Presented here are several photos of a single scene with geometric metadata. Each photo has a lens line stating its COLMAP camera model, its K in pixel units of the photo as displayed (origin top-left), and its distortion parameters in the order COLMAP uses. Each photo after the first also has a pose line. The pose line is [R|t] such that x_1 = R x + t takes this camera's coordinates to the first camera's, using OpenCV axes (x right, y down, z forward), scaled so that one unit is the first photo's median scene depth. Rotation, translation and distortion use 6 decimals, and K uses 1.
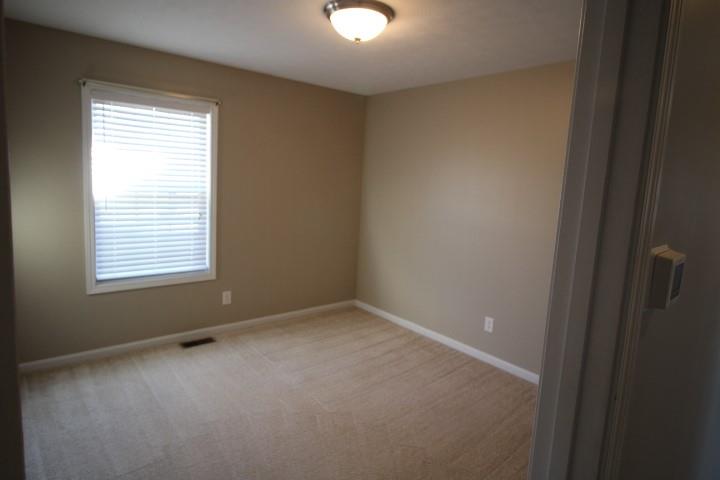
lens RADIAL K [[418.3, 0, 360.7], [0, 418.3, 236.1], [0, 0, 1]] dist [0.002271, 0.000192]
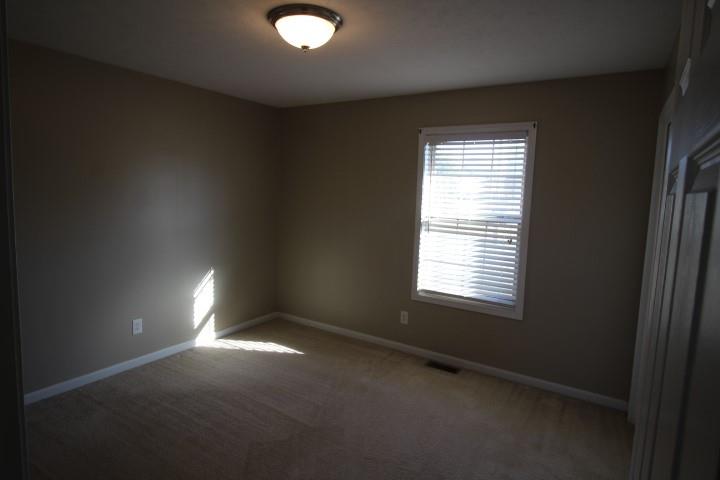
lens RADIAL K [[418.3, 0, 360.7], [0, 418.3, 236.1], [0, 0, 1]] dist [0.002271, 0.000192]
pose [[0.303877, 0.048428, -0.951480, 0.475059], [-0.161464, 0.986878, -0.001338, -0.019985], [0.938929, 0.154037, 0.307709, 0.462266]]
